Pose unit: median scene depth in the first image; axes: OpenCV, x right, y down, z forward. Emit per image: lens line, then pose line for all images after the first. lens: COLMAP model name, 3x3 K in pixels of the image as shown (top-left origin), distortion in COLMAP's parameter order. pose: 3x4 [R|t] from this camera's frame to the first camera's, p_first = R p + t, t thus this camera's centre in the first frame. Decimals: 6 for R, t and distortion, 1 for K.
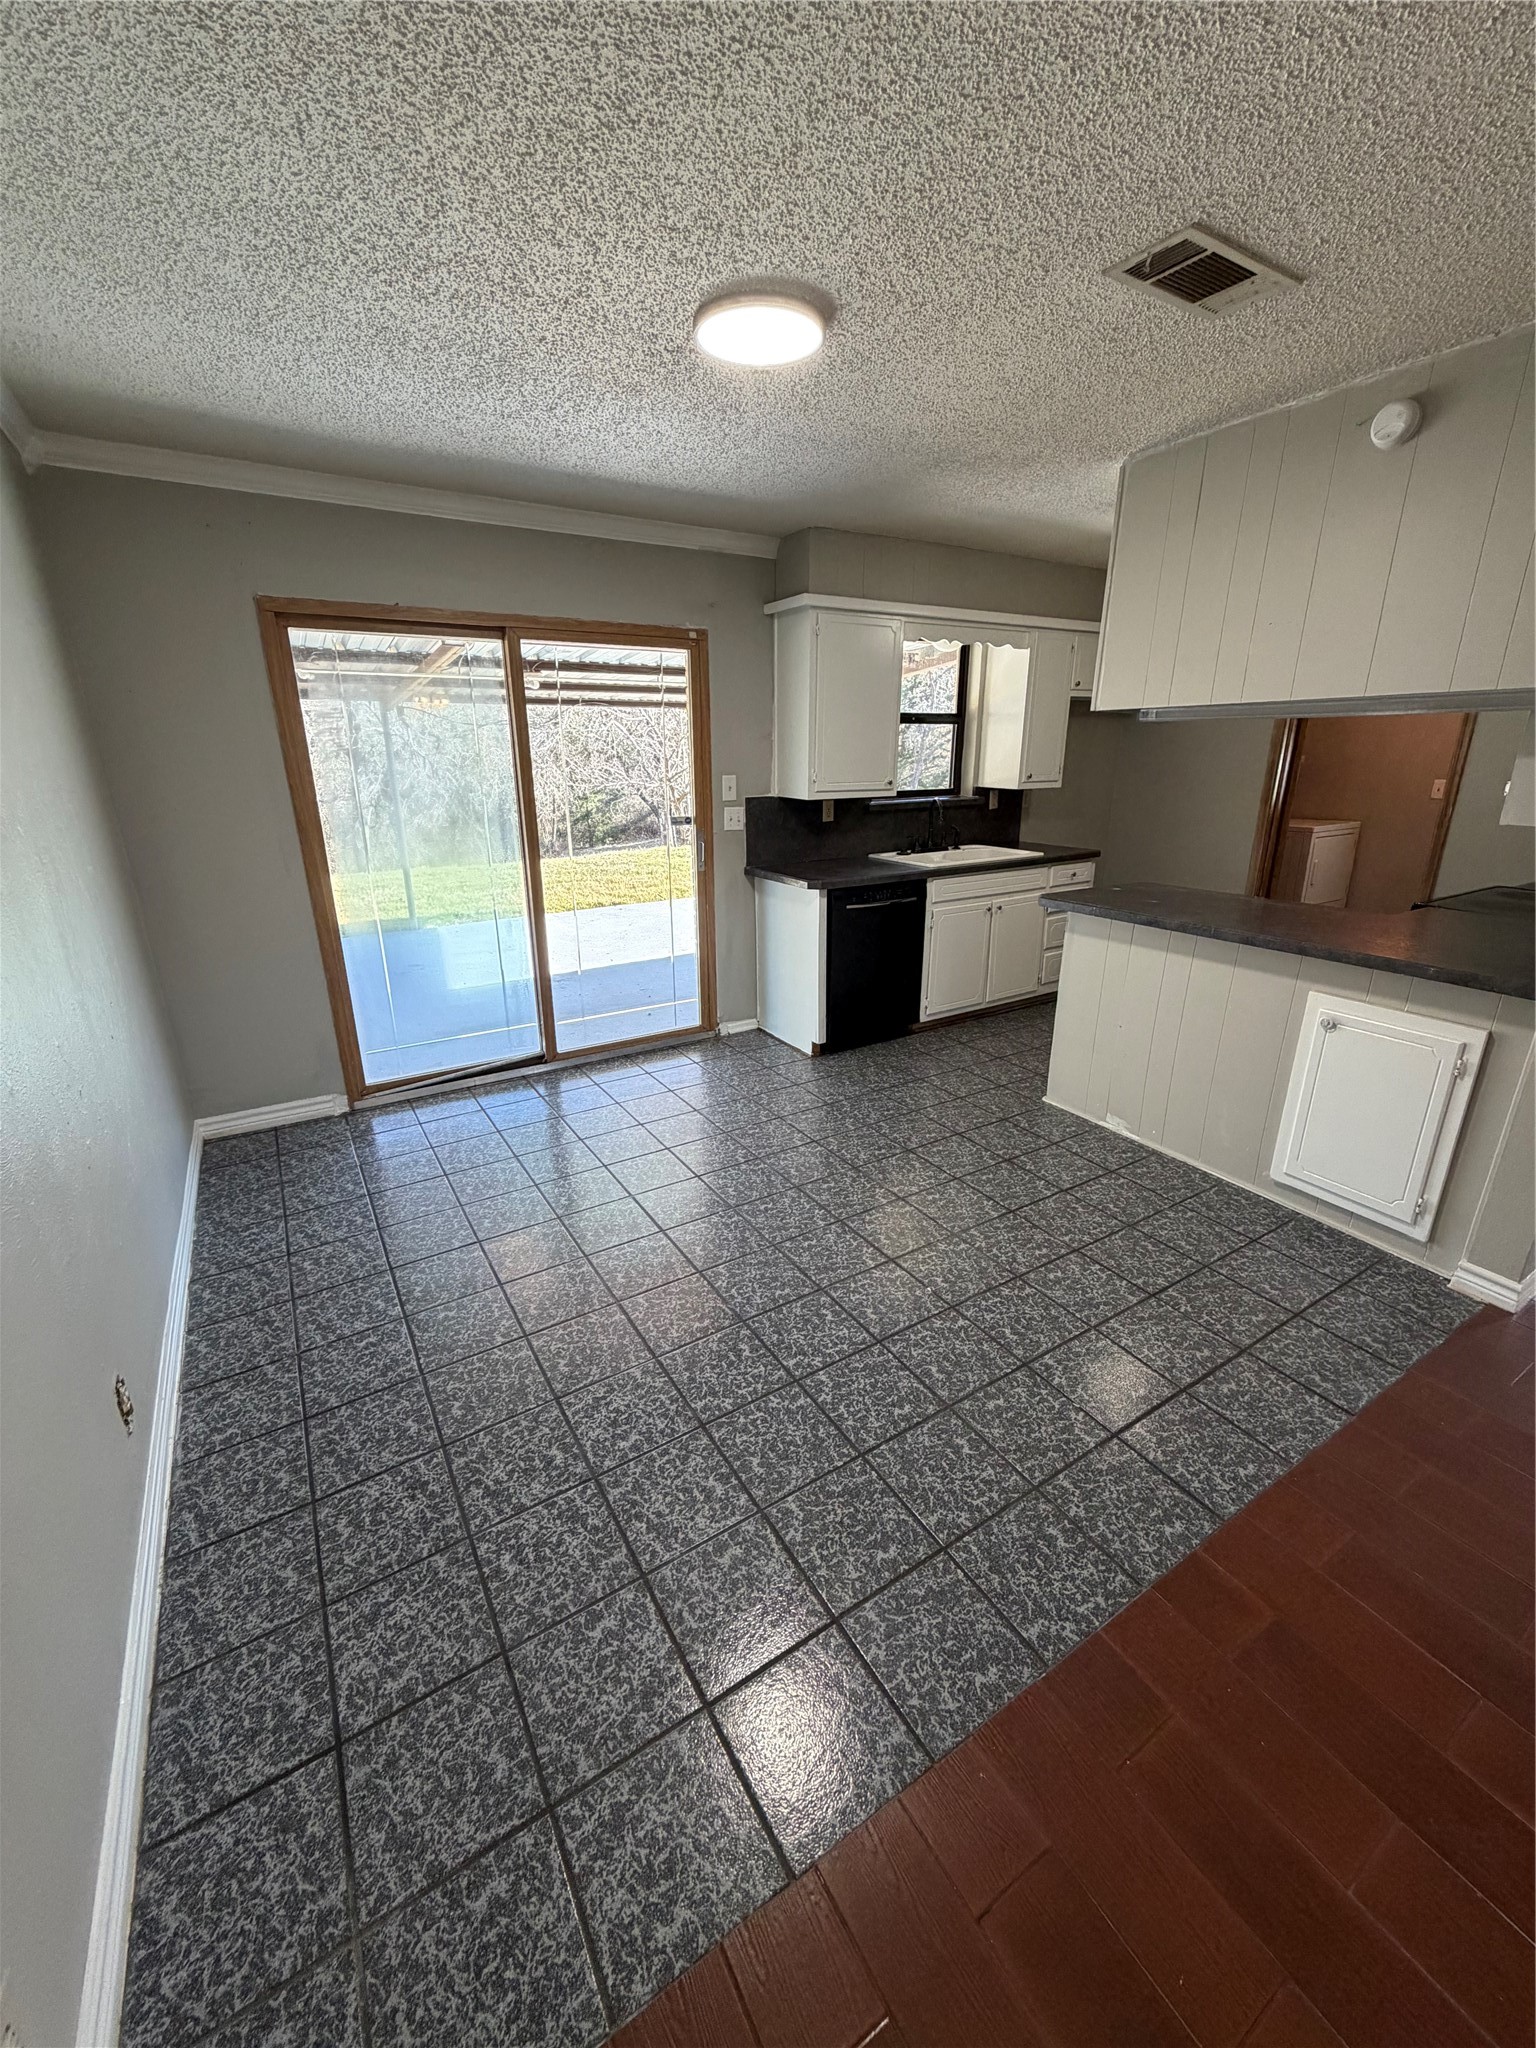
lens RADIAL K [[816.0, 0, 767.0], [0, 816.0, 1028.4], [0, 0, 1]] dist [0.002071, 0.000112]
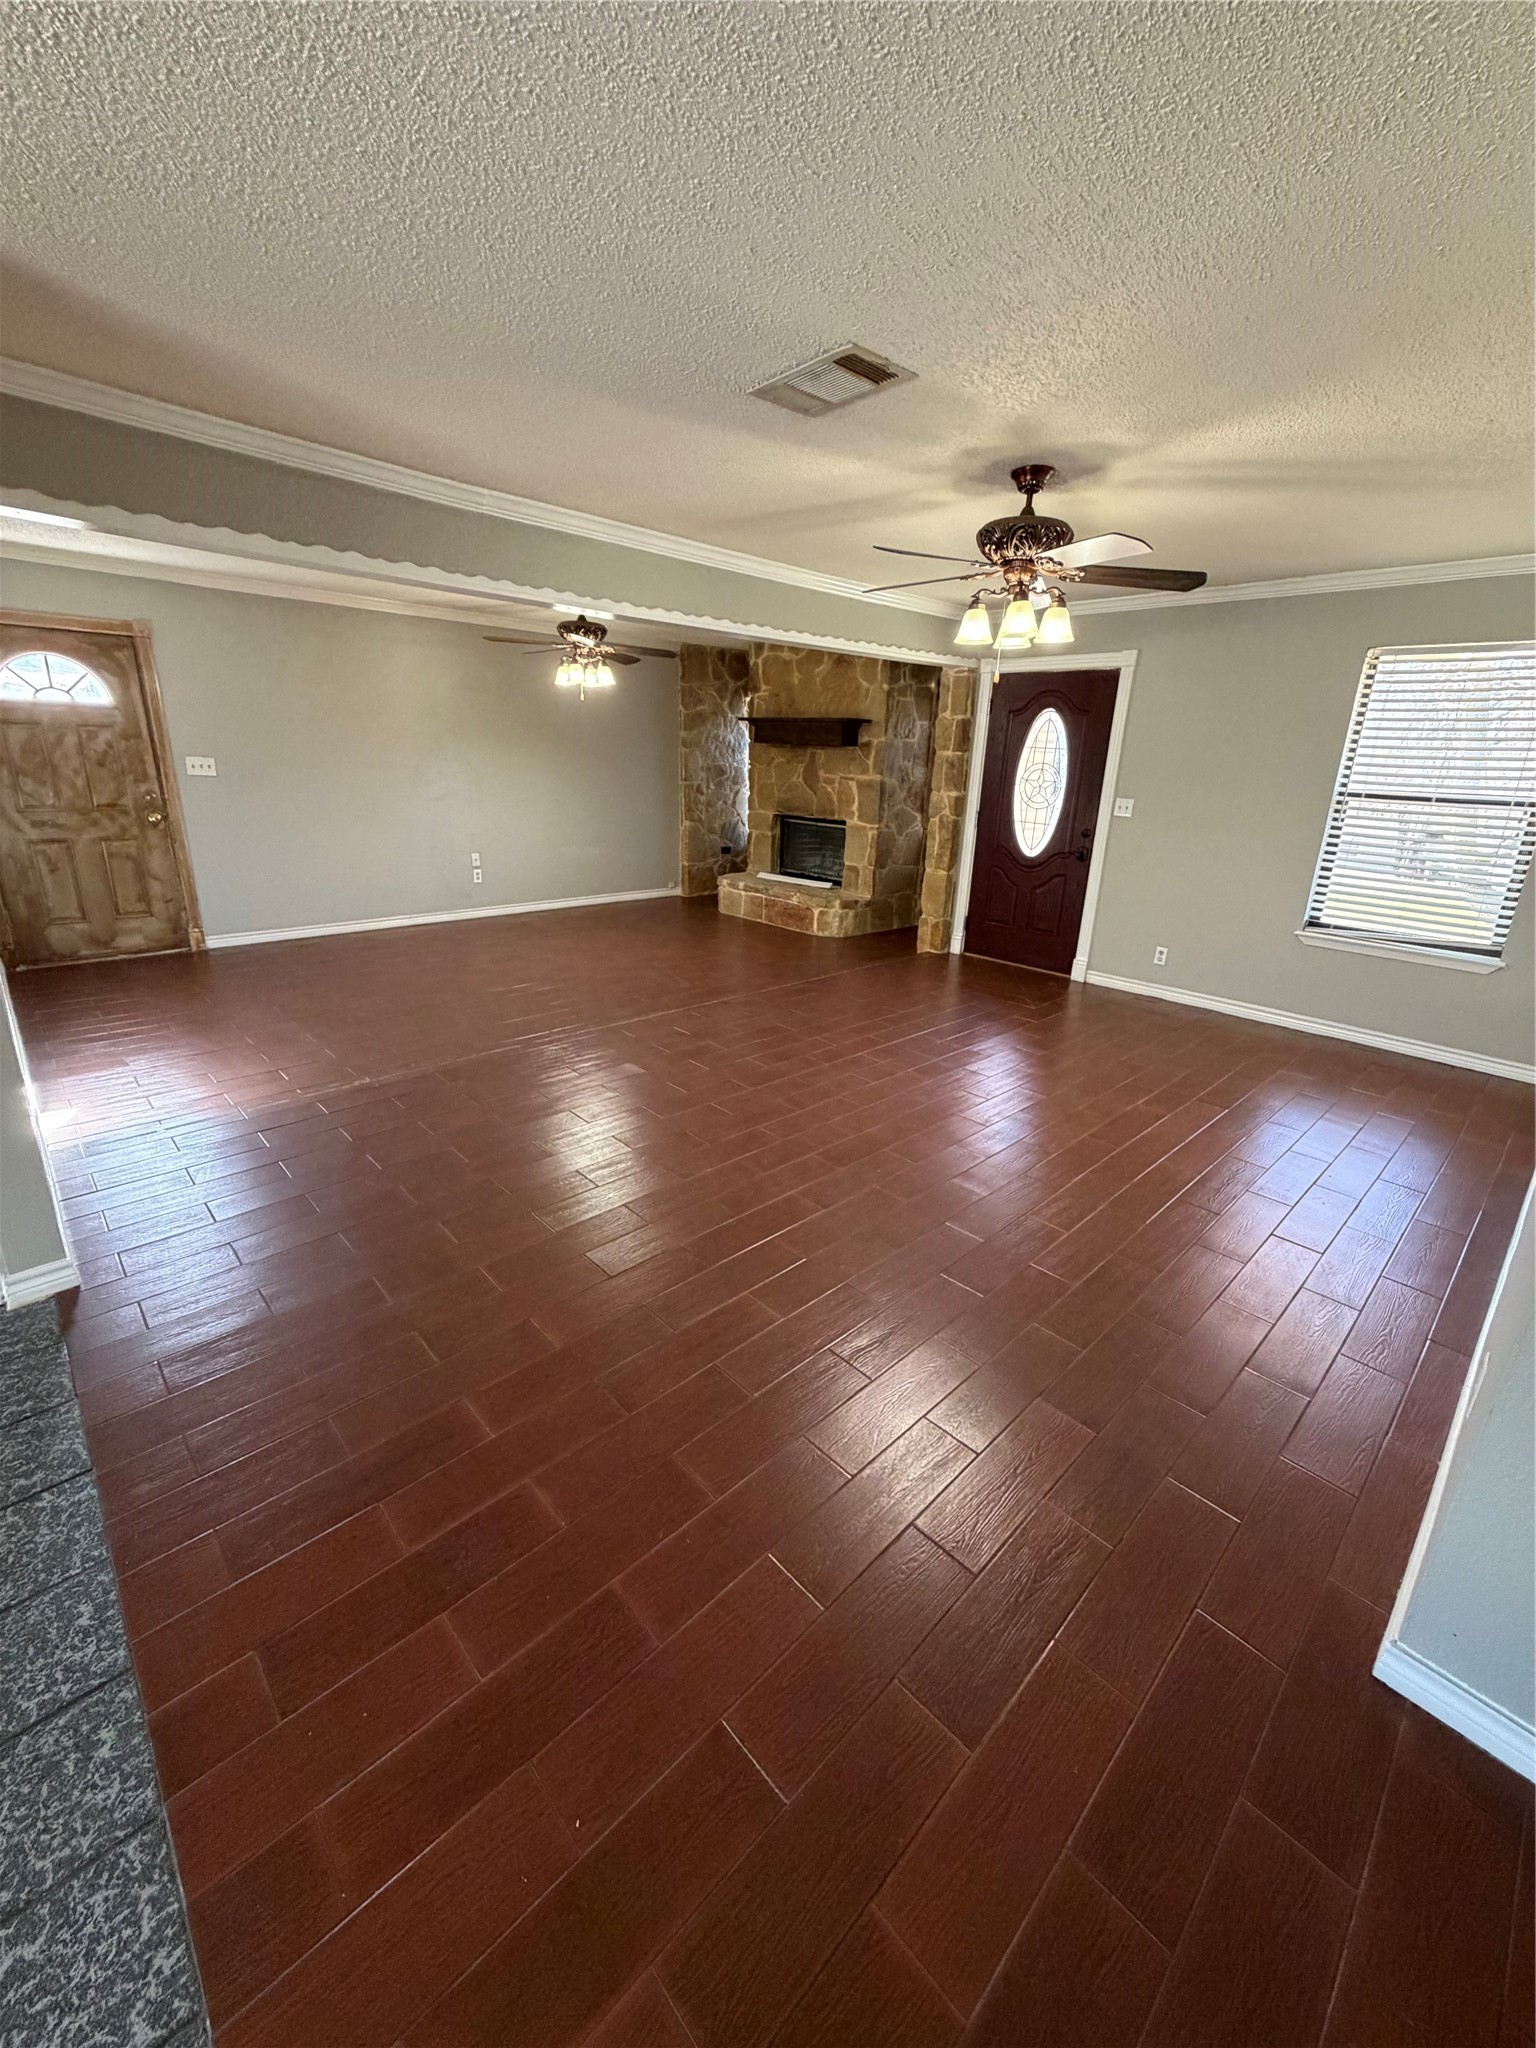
lens RADIAL K [[816.0, 0, 766.1], [0, 816.0, 1024.3], [0, 0, 1]] dist [0.002071, 0.000112]
pose [[-0.210942, -0.314059, 0.925673, -0.060284], [0.288786, 0.884689, 0.365963, -0.037998], [-0.933866, 0.344519, -0.095922, 0.129846]]
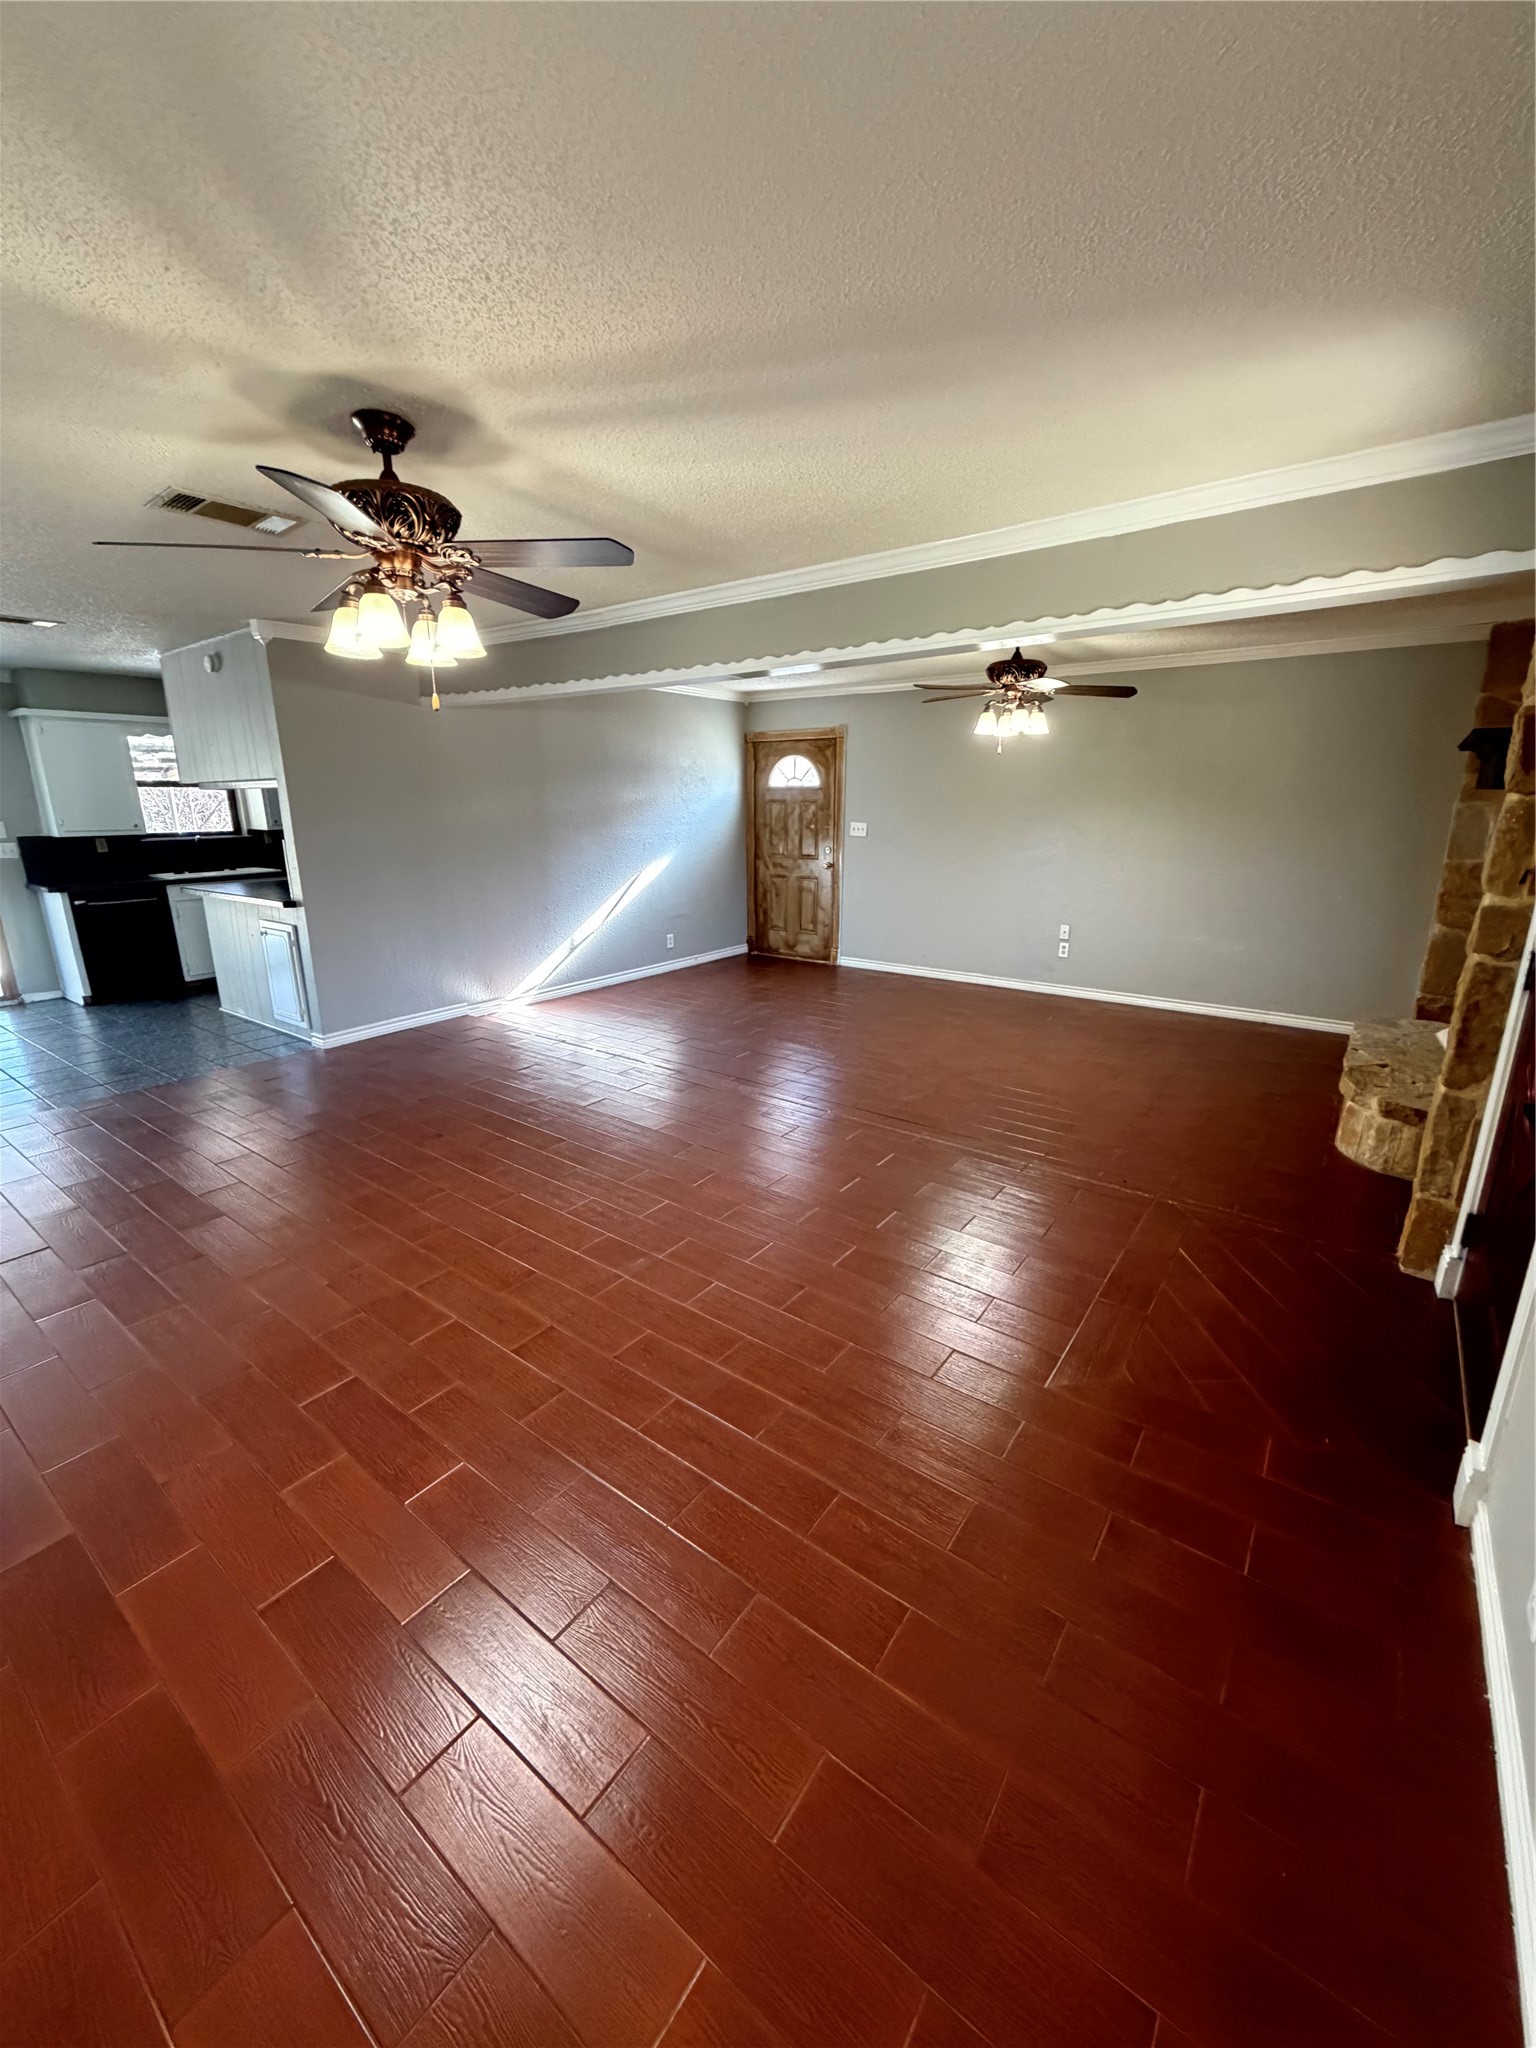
lens RADIAL K [[816.0, 0, 770.4], [0, 816.0, 1025.5], [0, 0, 1]] dist [0.002071, 0.000112]
pose [[0.929152, -0.098711, 0.356275, 0.751699], [0.121283, 0.991749, -0.041525, 0.312473], [-0.349237, 0.081793, 0.933458, -0.916345]]
